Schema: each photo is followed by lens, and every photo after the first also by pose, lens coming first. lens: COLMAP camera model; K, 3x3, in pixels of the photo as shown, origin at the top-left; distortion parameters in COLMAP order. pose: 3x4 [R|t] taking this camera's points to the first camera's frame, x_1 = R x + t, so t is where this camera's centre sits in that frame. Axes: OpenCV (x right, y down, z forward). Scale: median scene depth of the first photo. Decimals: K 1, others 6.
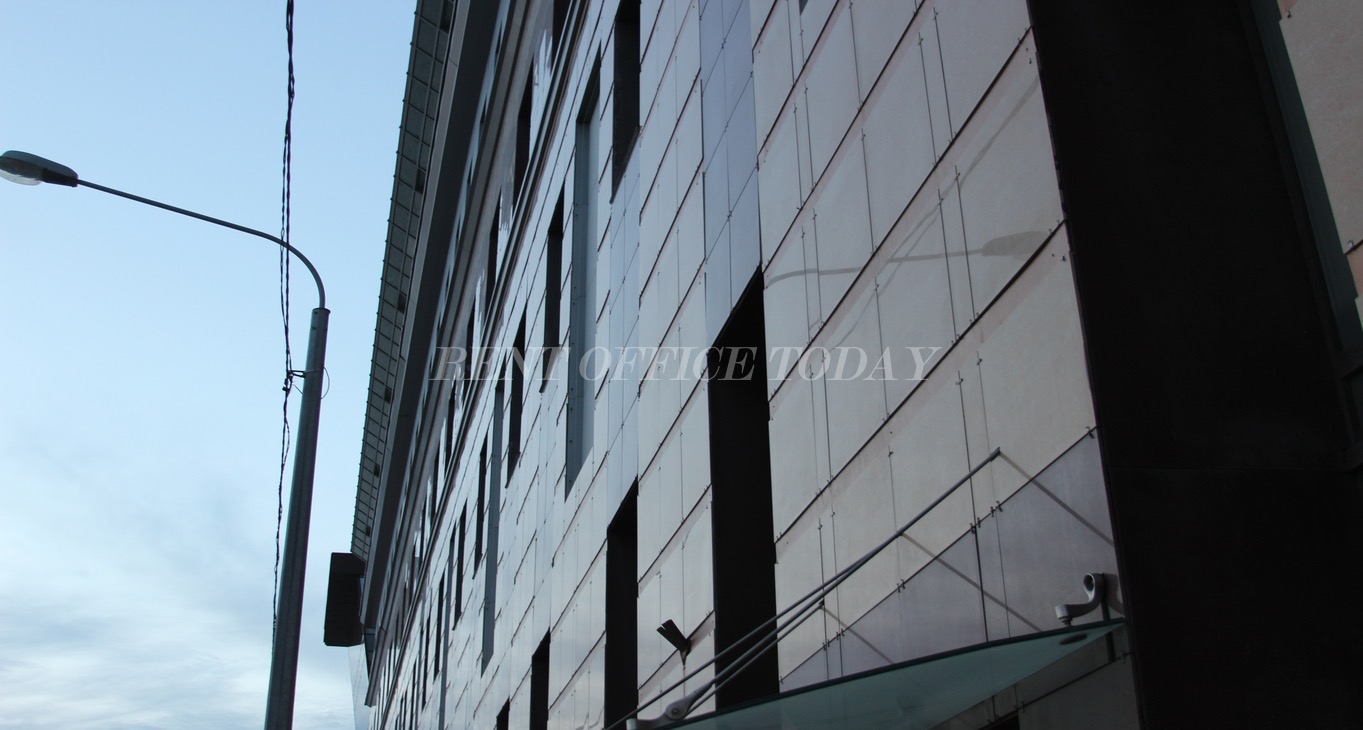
lens RADIAL K [[1364.3, 0, 681.5], [0, 1364.3, 365.0], [0, 0, 1]] dist [0.011965, 0.003695]
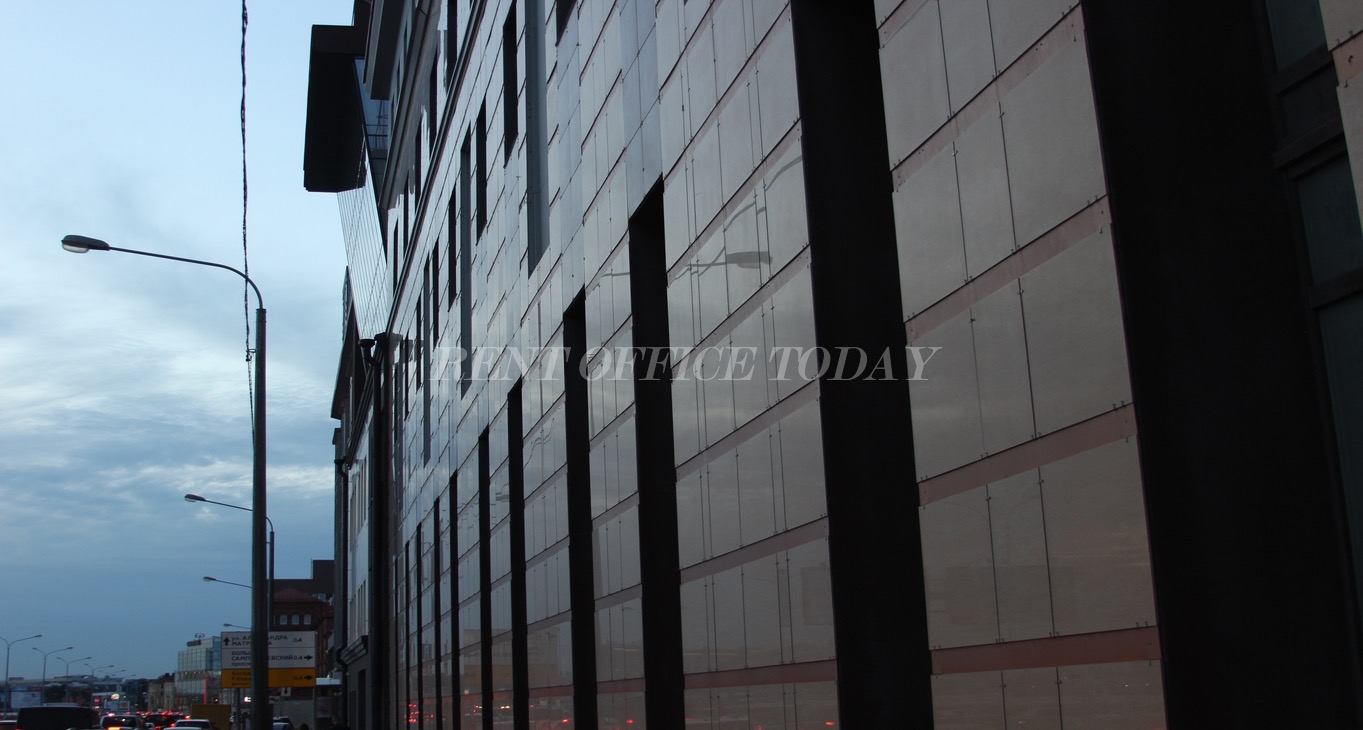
lens RADIAL K [[1364.3, 0, 681.5], [0, 1364.3, 365.0], [0, 0, 1]] dist [0.011965, 0.003695]
pose [[0.999411, -0.023243, 0.025253, 0.015867], [0.016831, 0.973143, 0.229587, -0.086960], [-0.029912, -0.229027, 0.972960, -0.178140]]
